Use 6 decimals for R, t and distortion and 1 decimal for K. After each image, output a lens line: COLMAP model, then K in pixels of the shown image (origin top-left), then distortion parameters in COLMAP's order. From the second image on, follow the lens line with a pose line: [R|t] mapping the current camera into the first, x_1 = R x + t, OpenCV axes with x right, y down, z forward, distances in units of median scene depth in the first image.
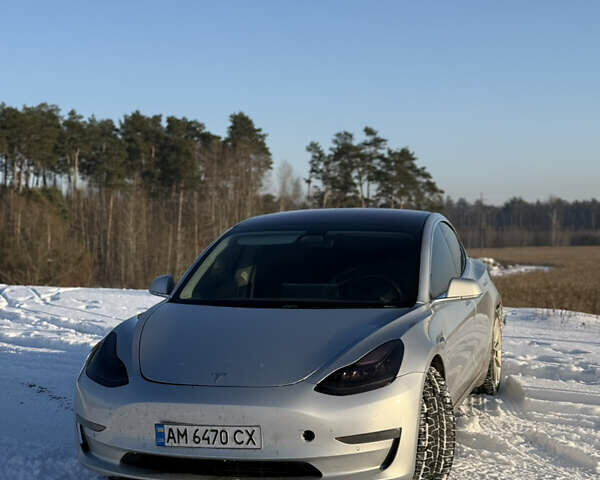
lens RADIAL K [[1086.6, 0, 300.4], [0, 1086.6, 241.2], [0, 0, 1]] dist [0.097647, 0.000000]
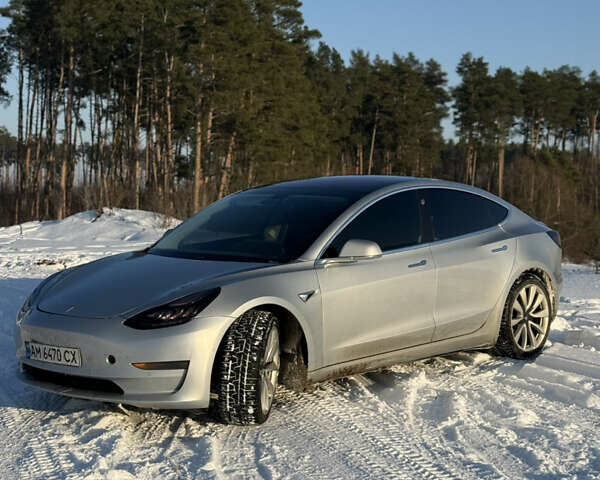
lens RADIAL K [[1086.6, 0, 300.2], [0, 1086.6, 239.0], [0, 0, 1]] dist [0.097647, 0.000000]
pose [[0.884898, 0.033951, -0.464546, 0.503276], [-0.019061, 0.999144, 0.036714, -0.004732], [0.465394, -0.023633, 0.884788, 0.007097]]
